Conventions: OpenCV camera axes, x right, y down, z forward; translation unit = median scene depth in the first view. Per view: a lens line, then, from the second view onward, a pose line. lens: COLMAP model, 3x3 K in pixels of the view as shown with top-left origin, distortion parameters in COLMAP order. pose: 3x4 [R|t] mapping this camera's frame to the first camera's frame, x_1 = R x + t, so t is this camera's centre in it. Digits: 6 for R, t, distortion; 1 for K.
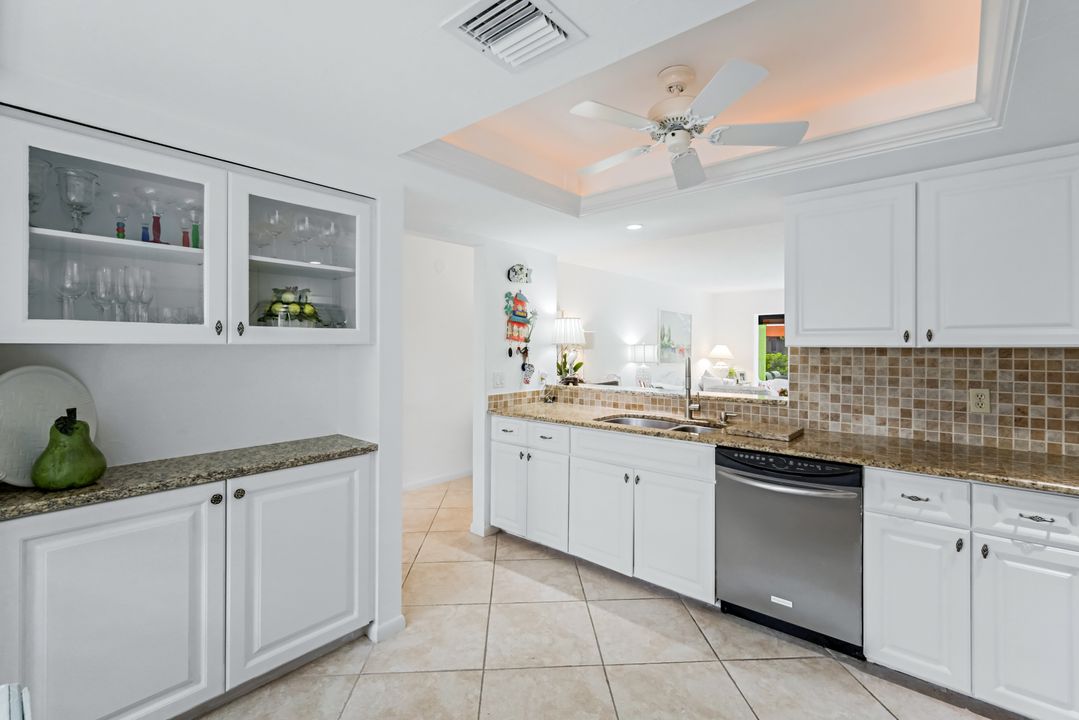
lens RADIAL K [[479.4, 0, 543.3], [0, 479.4, 345.8], [0, 0, 1]] dist [0.002989, 0.000498]
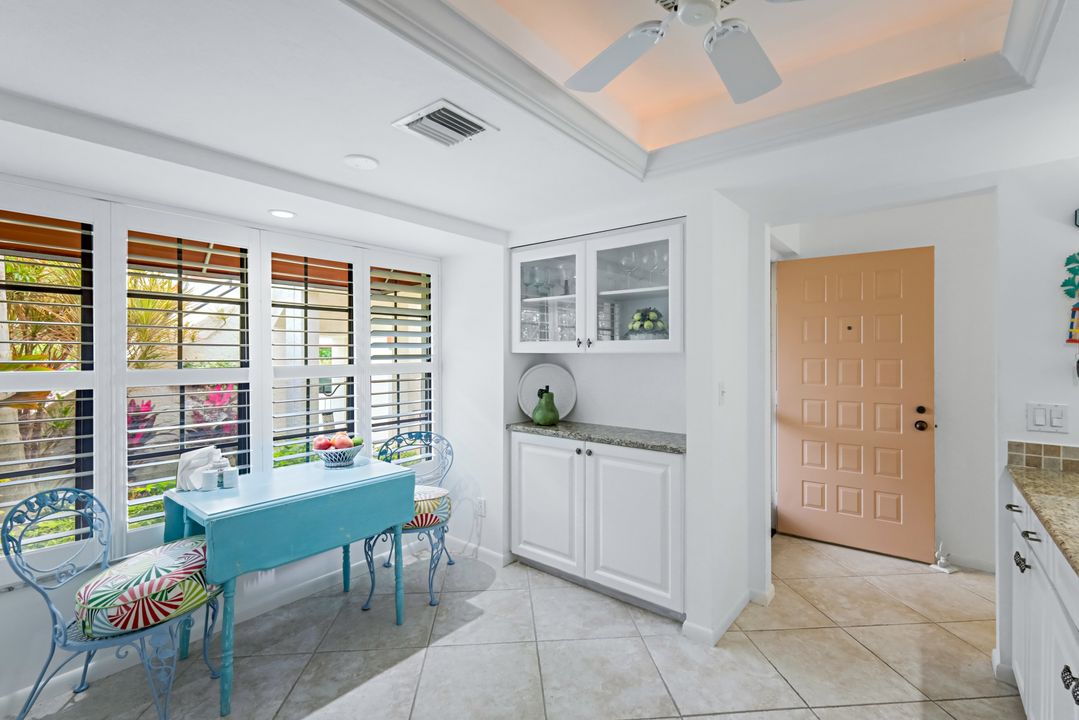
lens RADIAL K [[479.4, 0, 538.3], [0, 479.4, 350.7], [0, 0, 1]] dist [0.002989, 0.000498]
pose [[0.029594, -0.004093, -0.999554, 0.784977], [-0.002806, 0.999987, -0.004178, -0.003723], [0.999558, 0.002929, 0.029582, 0.720558]]
